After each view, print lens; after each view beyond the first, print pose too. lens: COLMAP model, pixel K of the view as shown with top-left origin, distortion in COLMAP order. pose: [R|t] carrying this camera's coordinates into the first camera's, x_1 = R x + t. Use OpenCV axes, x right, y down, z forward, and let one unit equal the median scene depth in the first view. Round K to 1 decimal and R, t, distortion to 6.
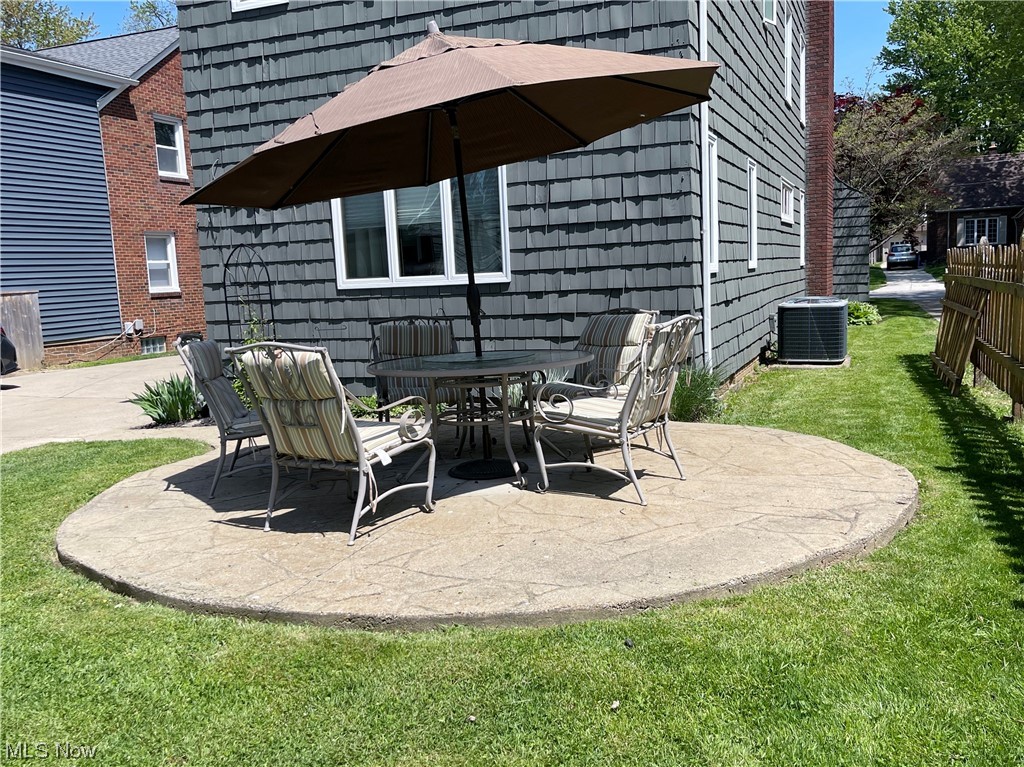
lens RADIAL K [[915.8, 0, 509.3], [0, 915.8, 380.1], [0, 0, 1]] dist [0.053950, -0.025165]
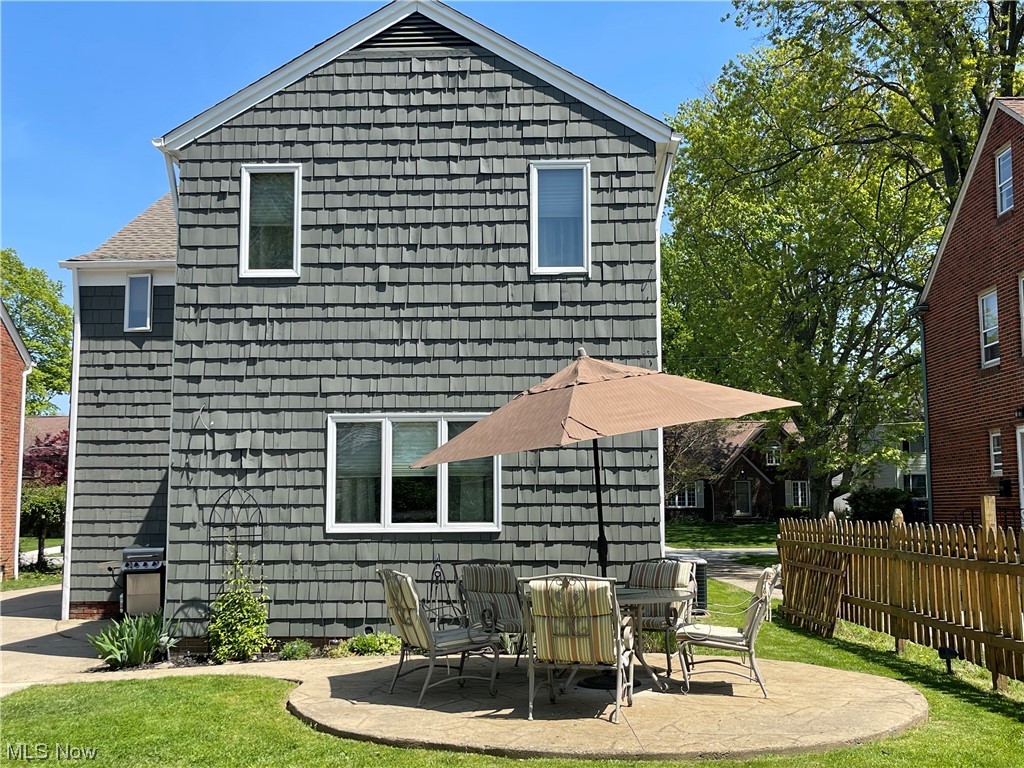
lens RADIAL K [[1085.6, 0, 515.2], [0, 1085.6, 386.0], [0, 0, 1]] dist [0.093101, 0.000000]
pose [[0.936622, 0.082159, 0.340573, -0.430668], [0.000177, 0.972003, -0.234969, 0.033257], [-0.350343, 0.220137, 0.910384, -0.270046]]
